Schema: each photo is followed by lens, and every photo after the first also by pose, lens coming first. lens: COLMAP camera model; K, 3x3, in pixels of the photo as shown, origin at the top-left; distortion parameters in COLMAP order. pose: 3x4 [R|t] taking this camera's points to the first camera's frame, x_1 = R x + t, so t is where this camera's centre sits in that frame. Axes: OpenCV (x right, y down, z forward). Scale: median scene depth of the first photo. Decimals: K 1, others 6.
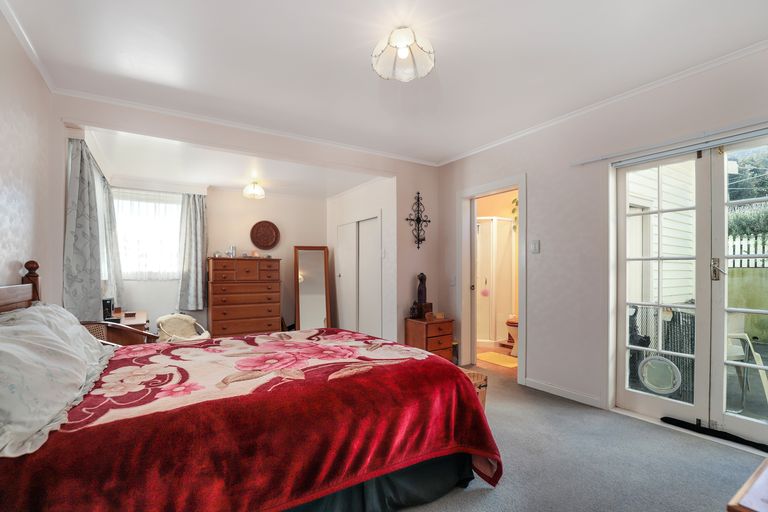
lens RADIAL K [[361.8, 0, 384.9], [0, 361.8, 268.4], [0, 0, 1]] dist [-0.001879, -0.000190]
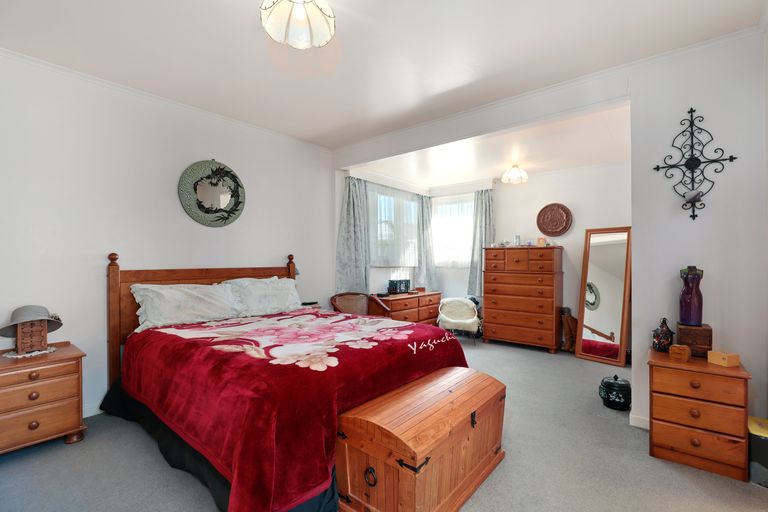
lens RADIAL K [[351.0, 0, 384.0], [0, 351.0, 256.0], [0, 0, 1]] dist [-0.000111, -0.000010]
pose [[0.311832, -0.006922, -0.950112, 0.421733], [0.002048, 0.999976, -0.006613, 0.000110], [0.950135, 0.000116, 0.311839, 0.425818]]
